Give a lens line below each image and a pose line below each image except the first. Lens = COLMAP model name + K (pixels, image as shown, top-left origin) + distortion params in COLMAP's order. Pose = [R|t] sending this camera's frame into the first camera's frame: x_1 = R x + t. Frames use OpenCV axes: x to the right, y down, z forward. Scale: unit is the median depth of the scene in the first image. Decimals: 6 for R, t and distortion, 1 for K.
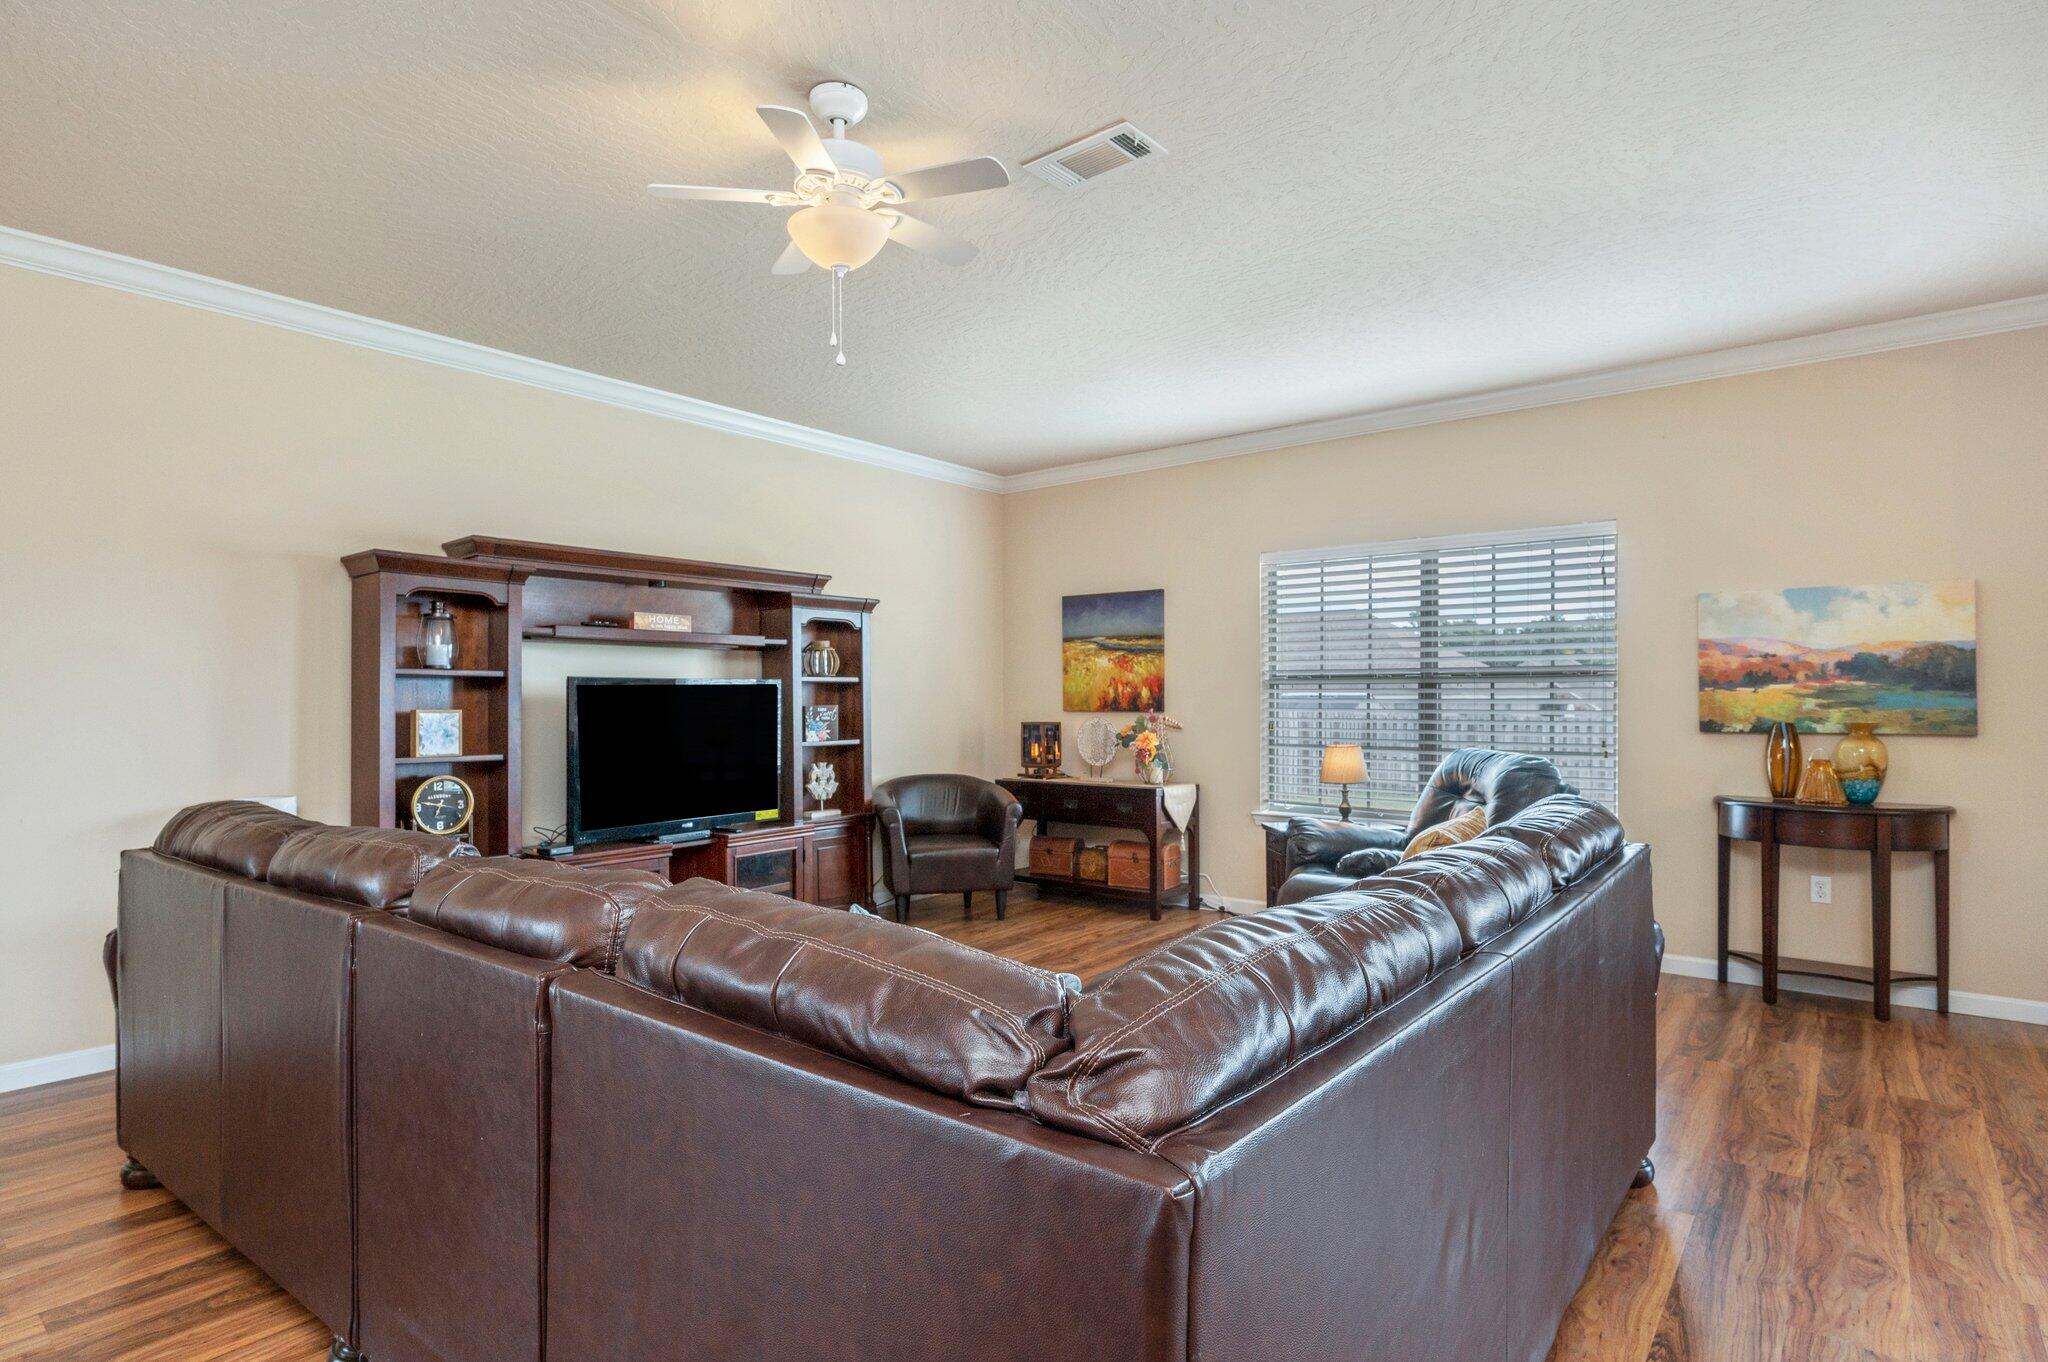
lens RADIAL K [[1071.3, 0, 1039.8], [0, 1071.3, 695.3], [0, 0, 1]] dist [-0.006566, -0.002794]
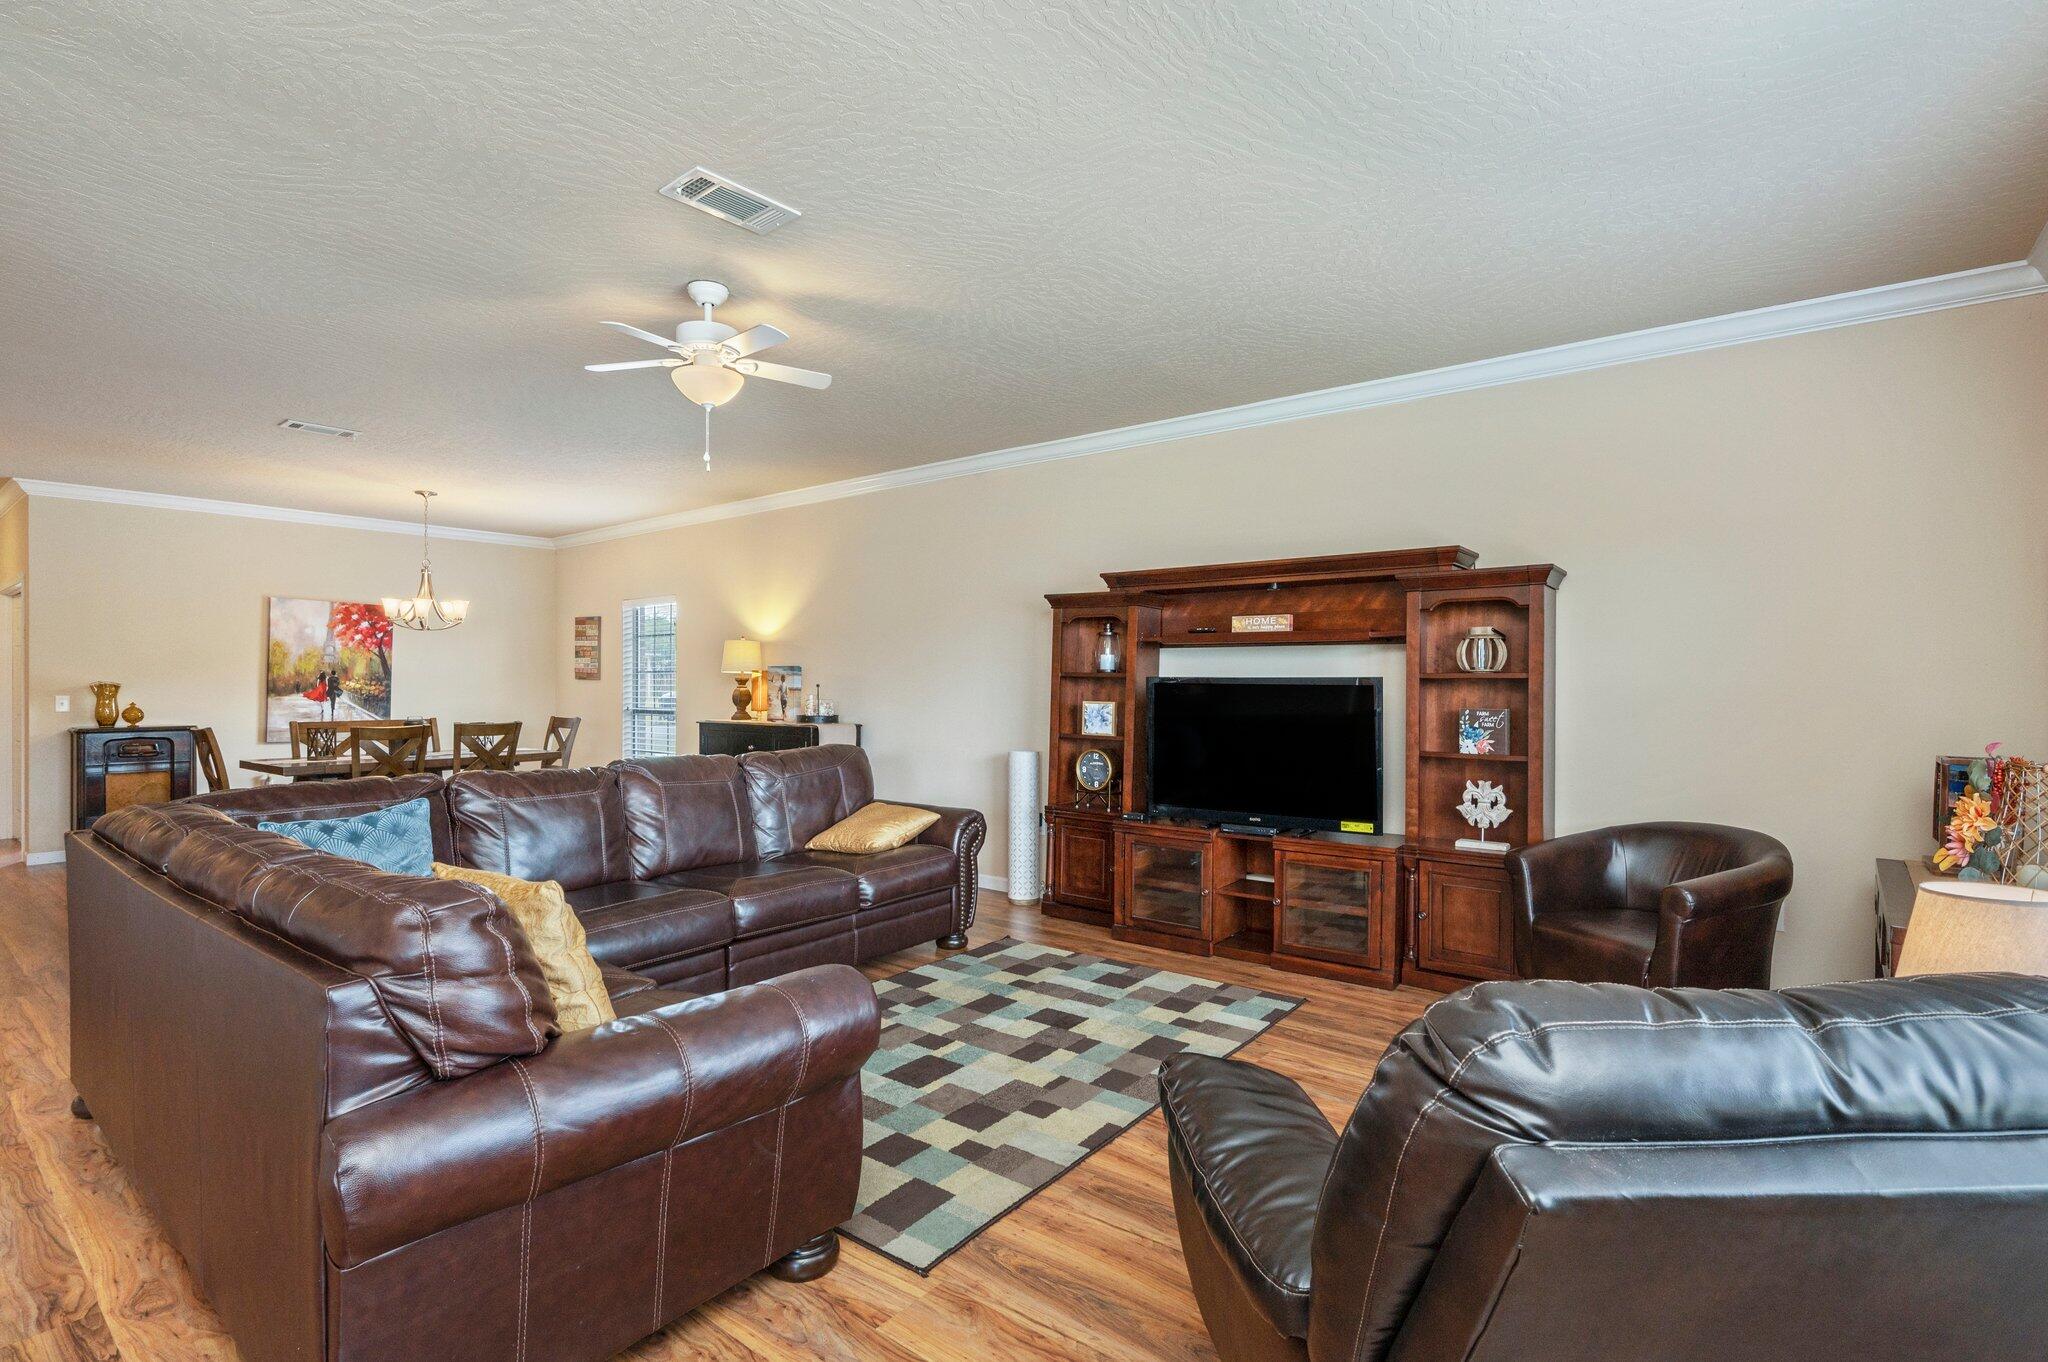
lens RADIAL K [[980.0, 0, 1025.5], [0, 980.0, 680.2], [0, 0, 1]] dist [-0.003351, 0.001190]
pose [[-0.010589, 0.002877, -0.999940, 0.519144], [-0.000207, 0.999996, 0.002879, -0.013262], [0.999944, 0.000238, -0.010588, 0.658363]]
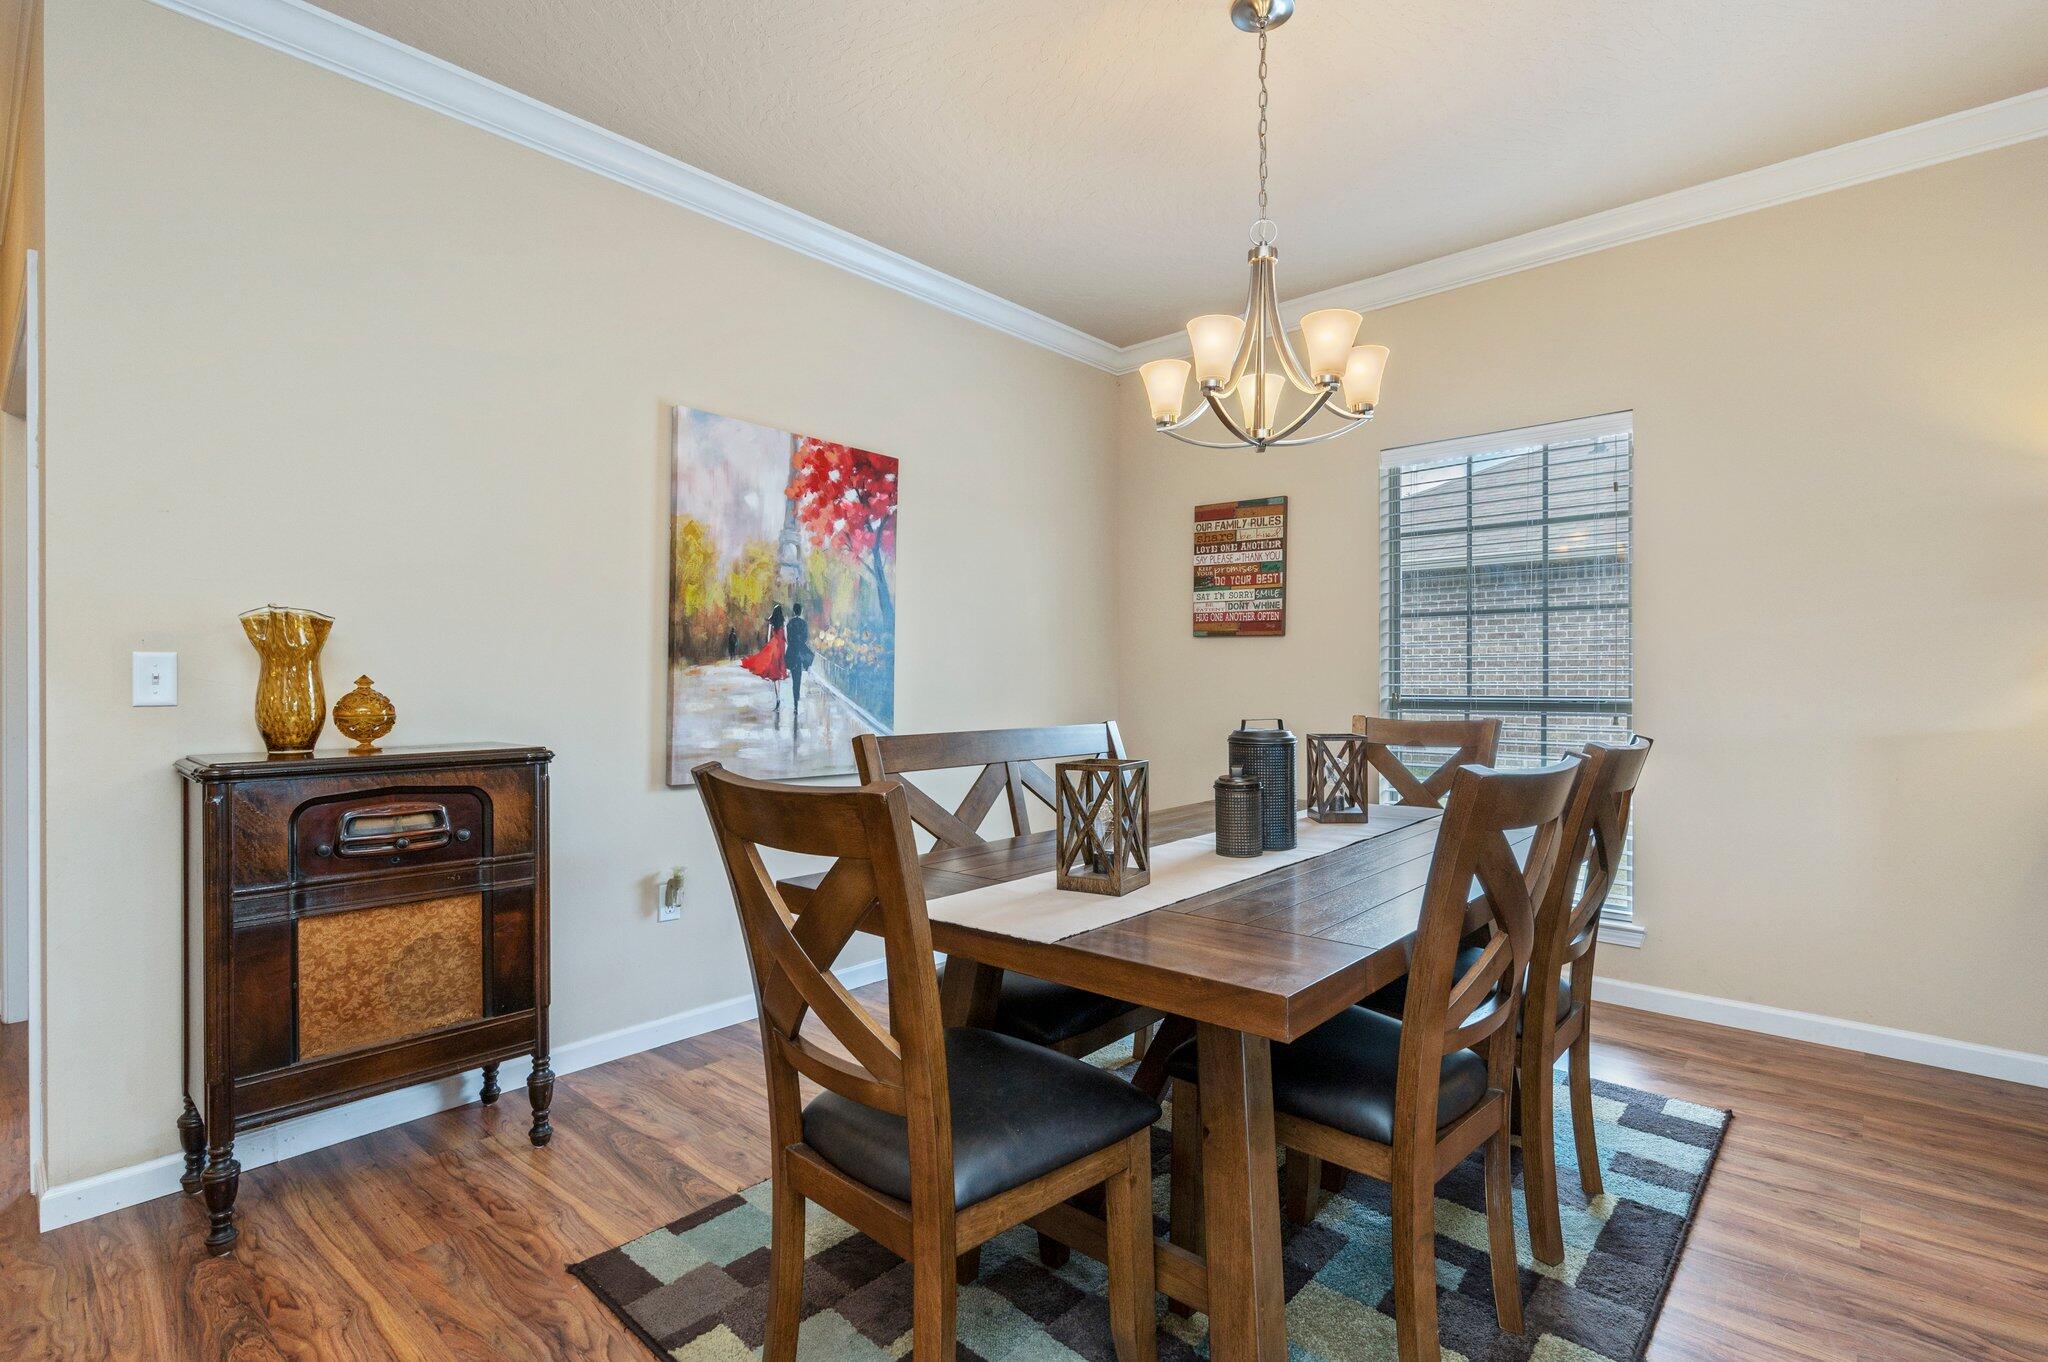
lens RADIAL K [[980.0, 0, 1029.9], [0, 980.0, 676.4], [0, 0, 1]] dist [-0.003351, 0.001190]
pose [[-0.079996, 0.002173, -0.996793, -0.307073], [0.004629, 0.999988, 0.001809, 0.018527], [0.996784, -0.004469, -0.080005, -0.159338]]
